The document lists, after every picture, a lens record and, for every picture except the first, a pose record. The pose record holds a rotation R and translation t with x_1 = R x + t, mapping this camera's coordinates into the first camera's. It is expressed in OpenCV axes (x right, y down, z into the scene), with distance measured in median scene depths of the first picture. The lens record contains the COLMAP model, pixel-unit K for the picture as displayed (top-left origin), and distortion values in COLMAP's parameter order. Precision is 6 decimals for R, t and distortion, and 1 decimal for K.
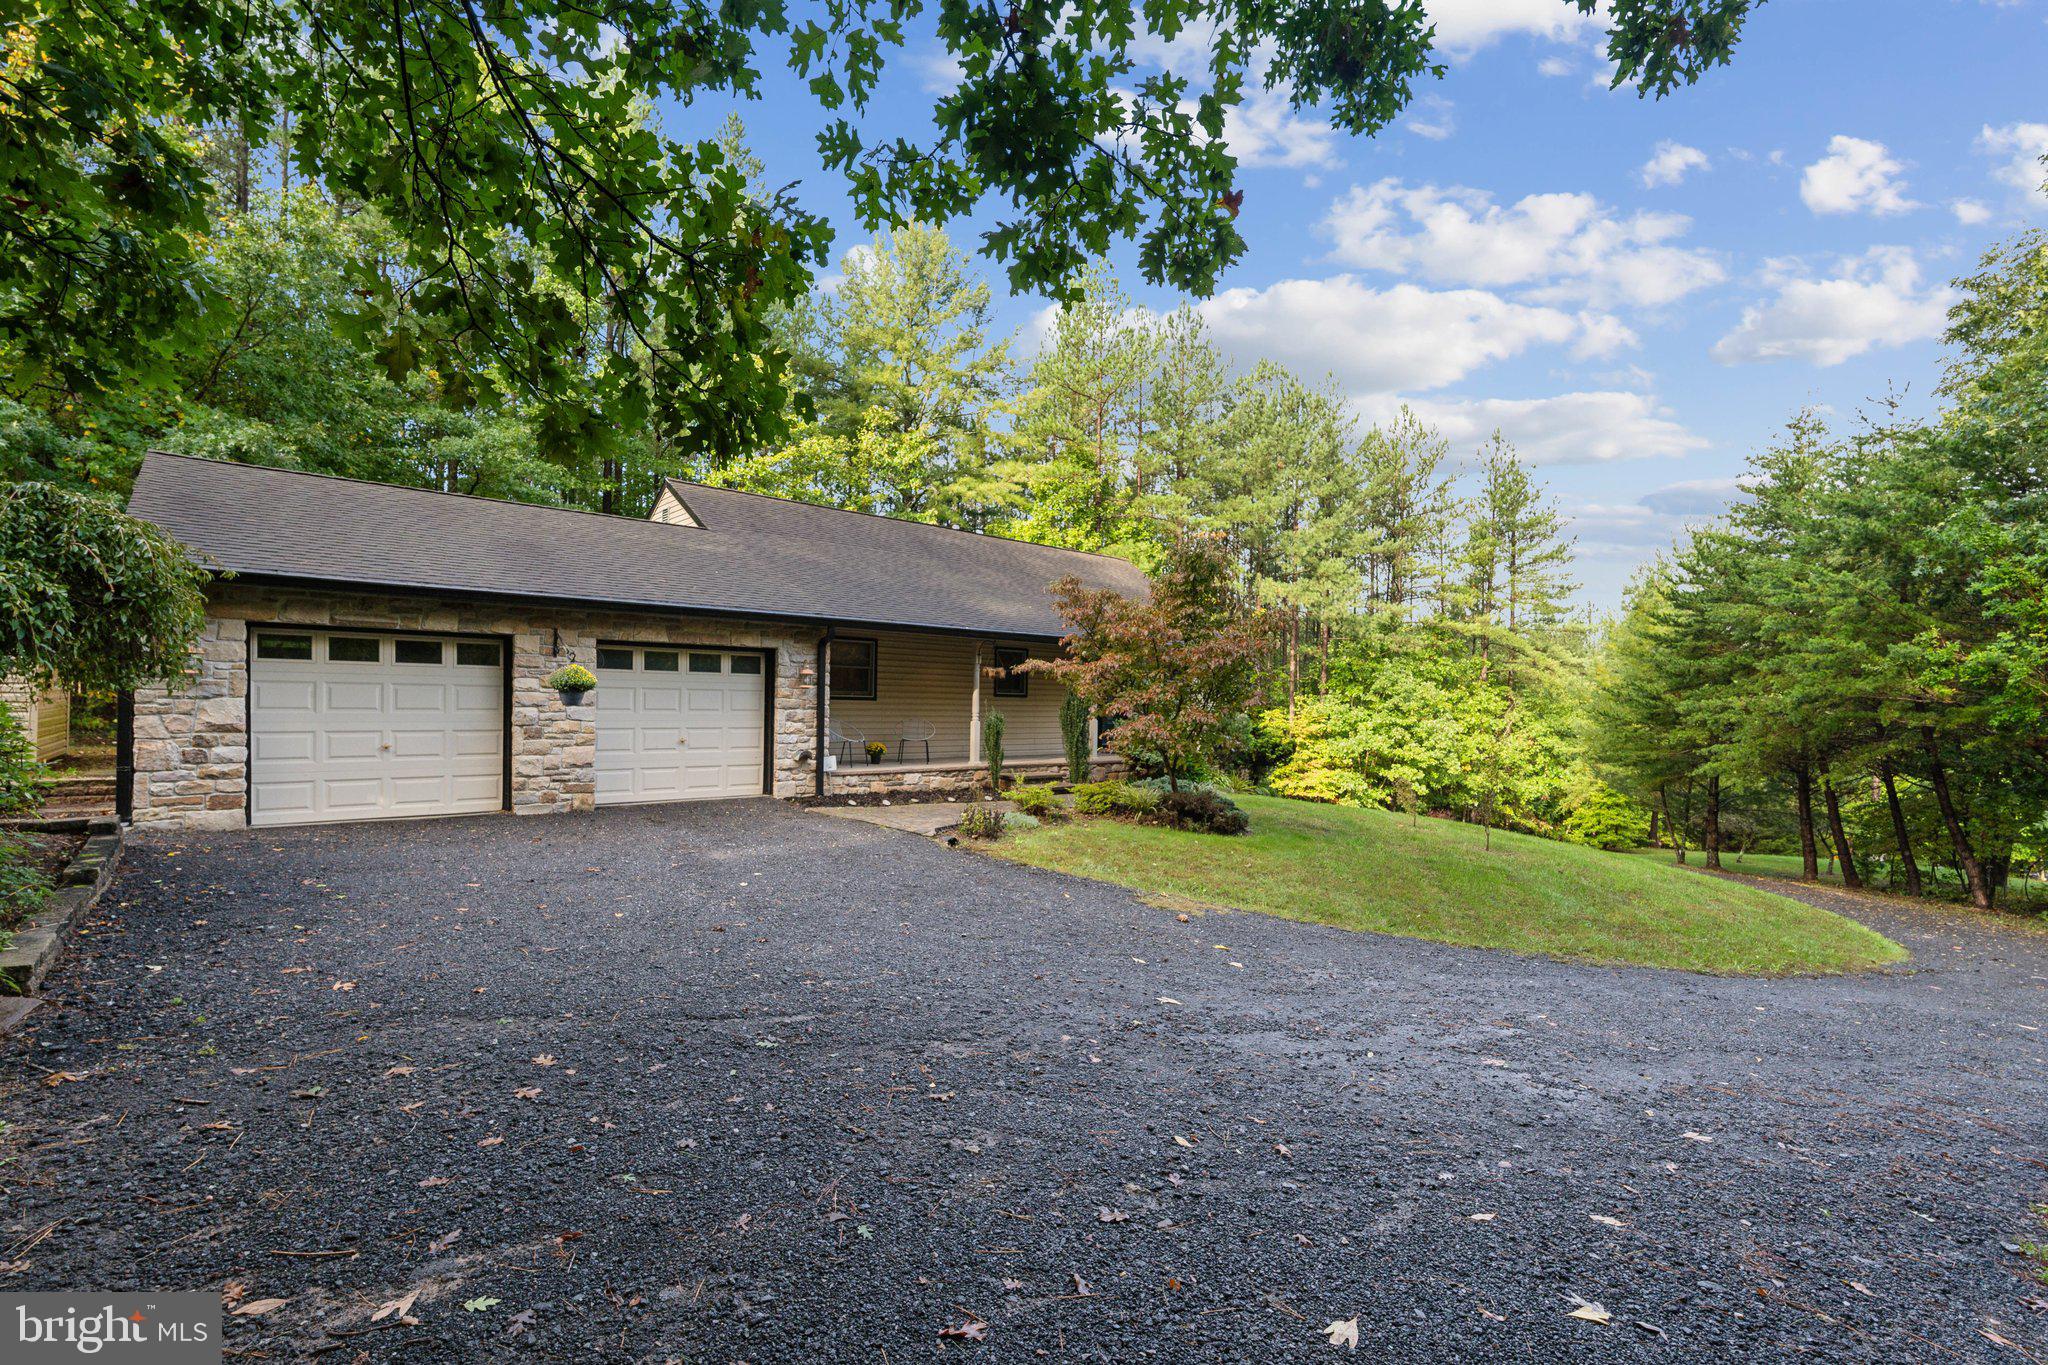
lens RADIAL K [[908.0, 0, 1024.0], [0, 908.0, 682.5], [0, 0, 1]] dist [-0.004352, -0.000537]
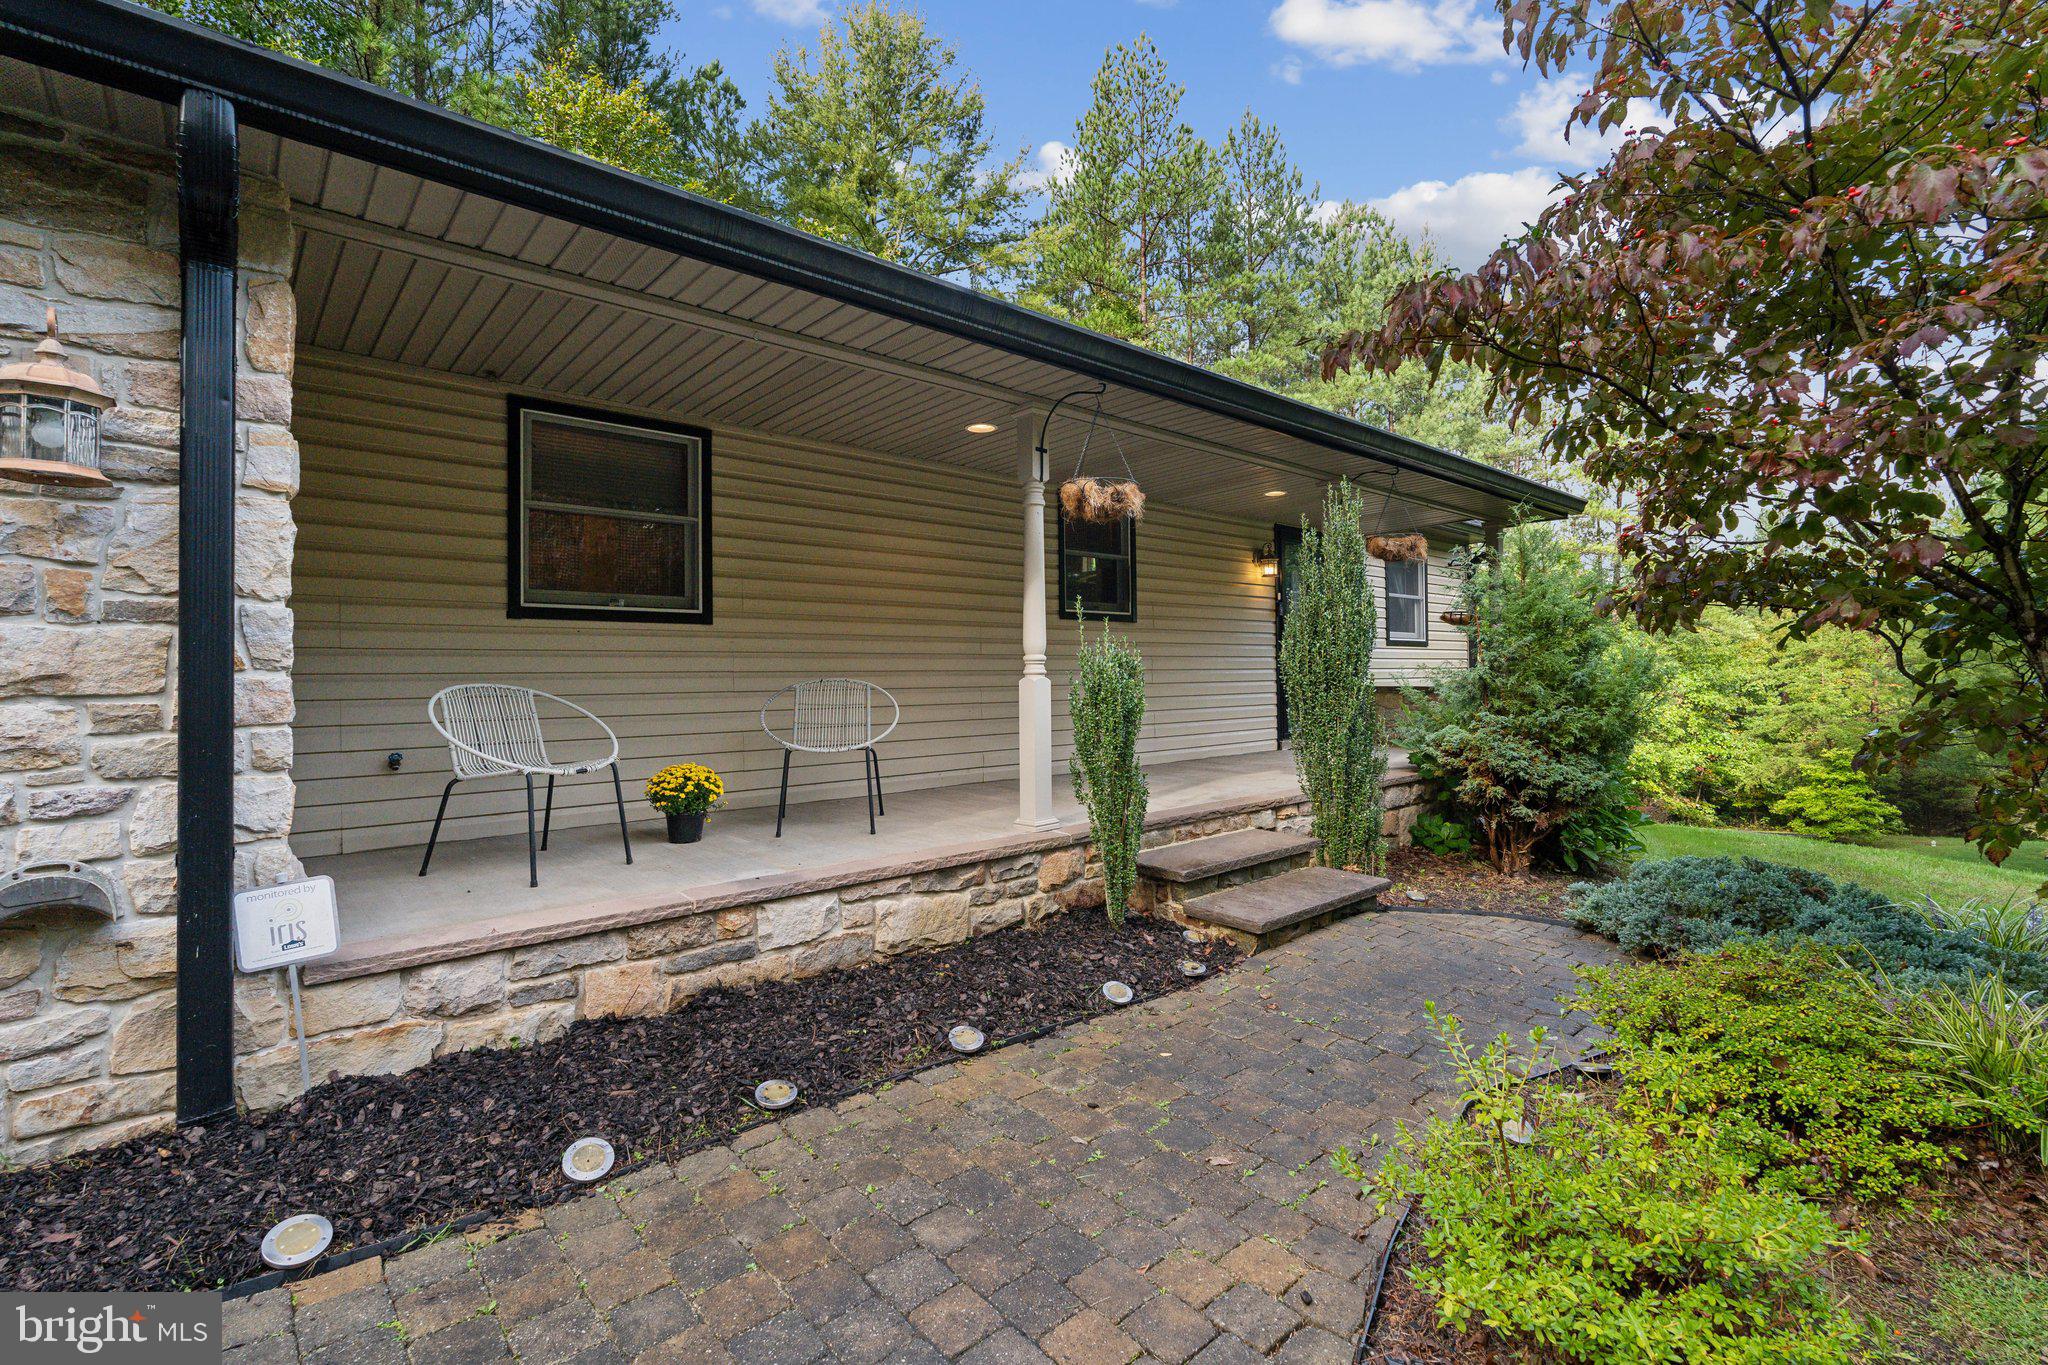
lens RADIAL K [[914.2, 0, 1027.9], [0, 914.2, 654.3], [0, 0, 1]] dist [0.000254, 0.000124]
pose [[0.999550, -0.028300, 0.009931, -0.069001], [0.028306, 0.999599, -0.000456, 0.041304], [-0.009914, 0.000737, 0.999951, 0.834252]]
